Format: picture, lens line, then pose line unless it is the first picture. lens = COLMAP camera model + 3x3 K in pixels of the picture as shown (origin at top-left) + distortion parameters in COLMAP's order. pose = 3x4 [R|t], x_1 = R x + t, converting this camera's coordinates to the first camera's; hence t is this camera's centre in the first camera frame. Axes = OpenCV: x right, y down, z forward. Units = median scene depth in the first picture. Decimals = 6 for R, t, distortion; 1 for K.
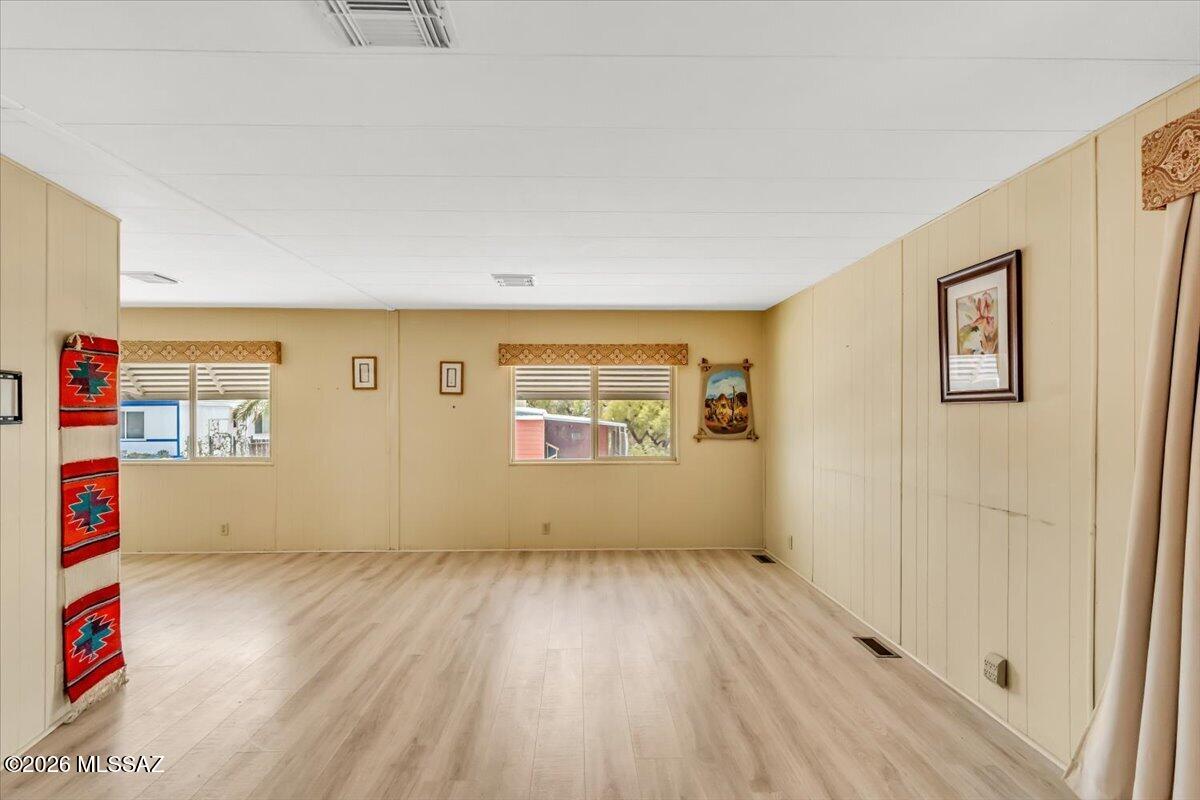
lens RADIAL K [[582.5, 0, 597.7], [0, 582.5, 408.9], [0, 0, 1]] dist [0.005116, 0.000739]
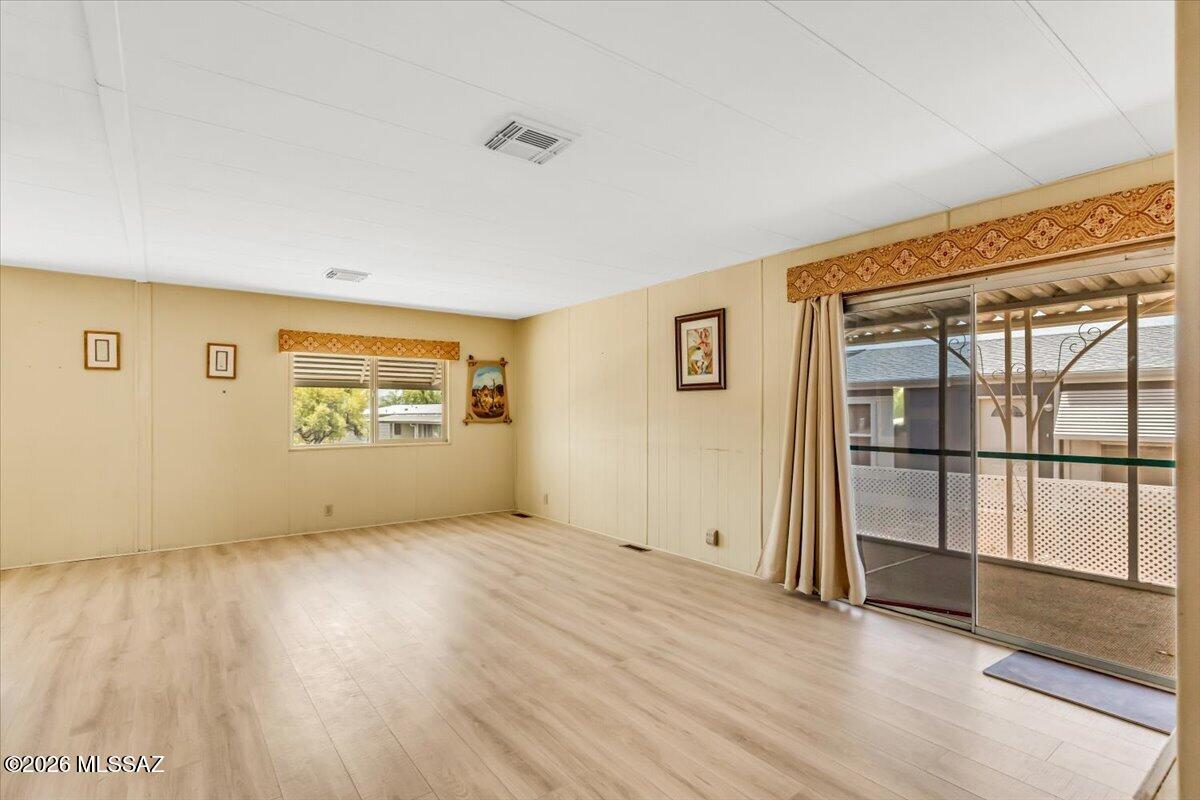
lens RADIAL K [[582.5, 0, 591.0], [0, 582.5, 402.4], [0, 0, 1]] dist [0.005116, 0.000739]
pose [[0.821984, 0.008271, 0.569451, -0.335313], [-0.003422, 0.999948, -0.009586, 0.023449], [-0.569501, 0.005931, 0.821969, -0.139288]]
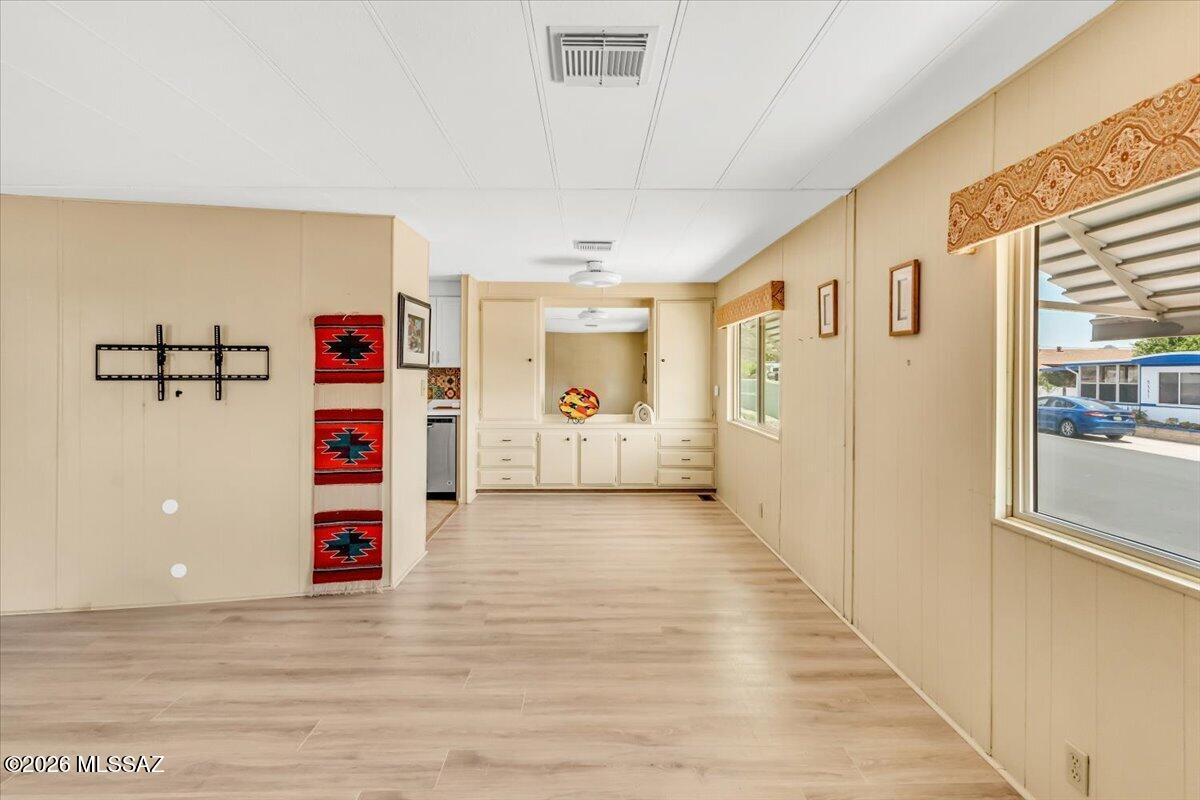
lens RADIAL K [[582.5, 0, 598.1], [0, 582.5, 369.9], [0, 0, 1]] dist [0.005116, 0.000739]
pose [[-0.012309, -0.002948, -0.999920, 0.238762], [0.004072, 0.999987, -0.002998, 0.002930], [0.999916, -0.004108, -0.012297, 0.862804]]
